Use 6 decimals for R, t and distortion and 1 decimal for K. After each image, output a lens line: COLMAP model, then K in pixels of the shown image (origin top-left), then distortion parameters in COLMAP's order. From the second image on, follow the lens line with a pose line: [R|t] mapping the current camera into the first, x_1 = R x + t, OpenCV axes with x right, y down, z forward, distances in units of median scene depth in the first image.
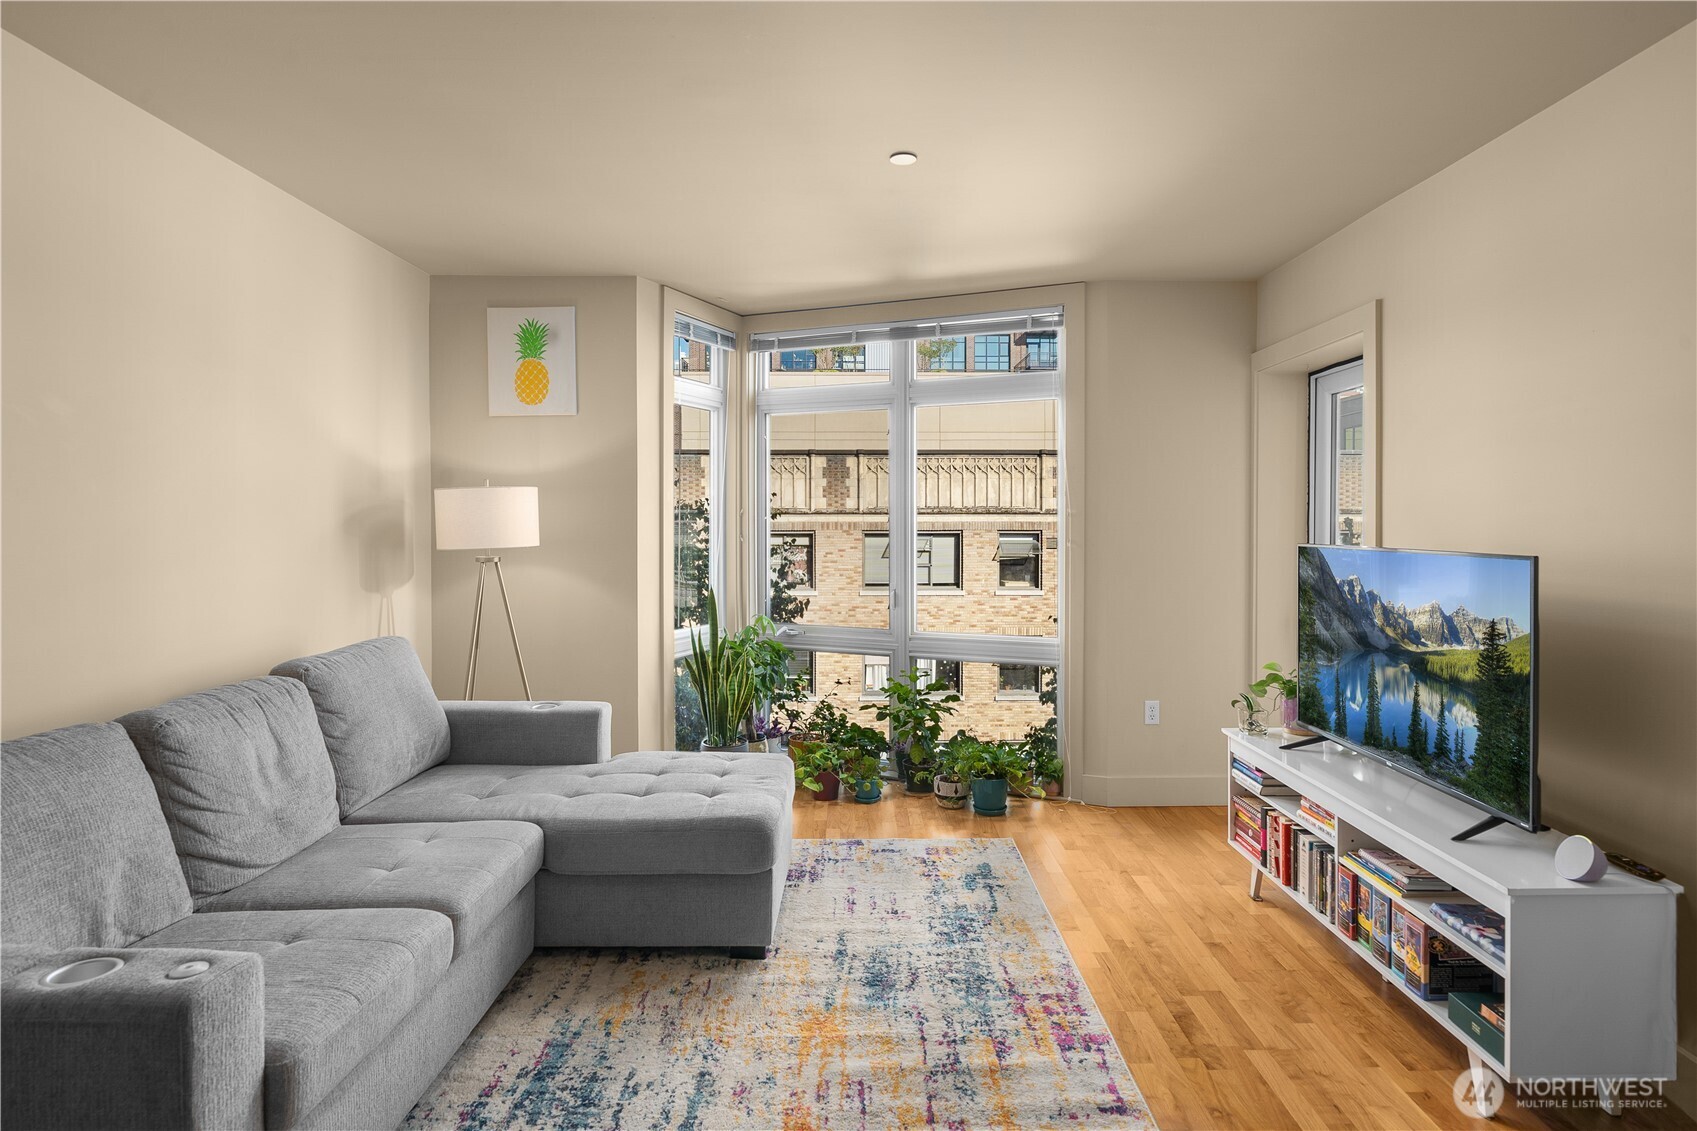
lens RADIAL K [[899.8, 0, 852.2], [0, 899.8, 530.4], [0, 0, 1]] dist [-0.000003, -0.000202]
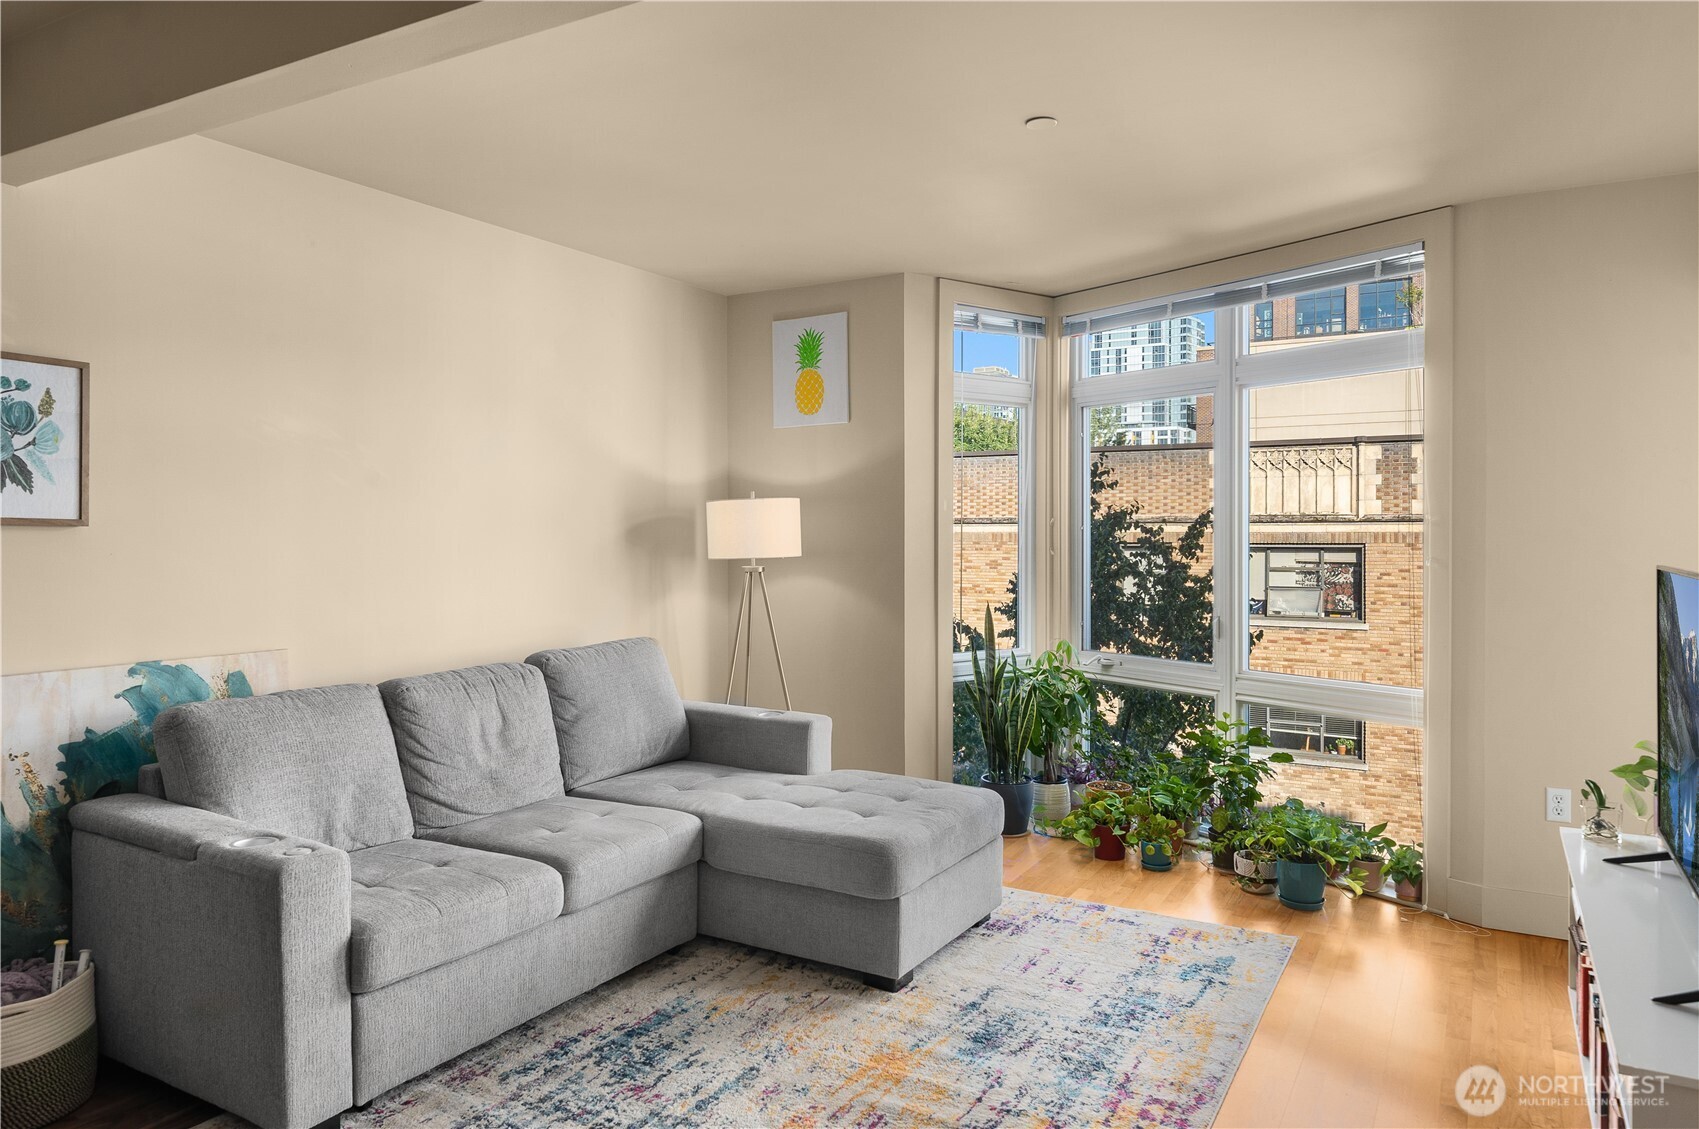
lens RADIAL K [[1084.1, 0, 850.1], [0, 1084.1, 537.9], [0, 0, 1]] dist [-0.000094, 0.001909]
pose [[0.861656, 0.002115, -0.507488, 0.430729], [-0.004285, 0.999986, -0.003108, -0.000270], [0.507475, 0.004852, 0.861653, -0.012623]]
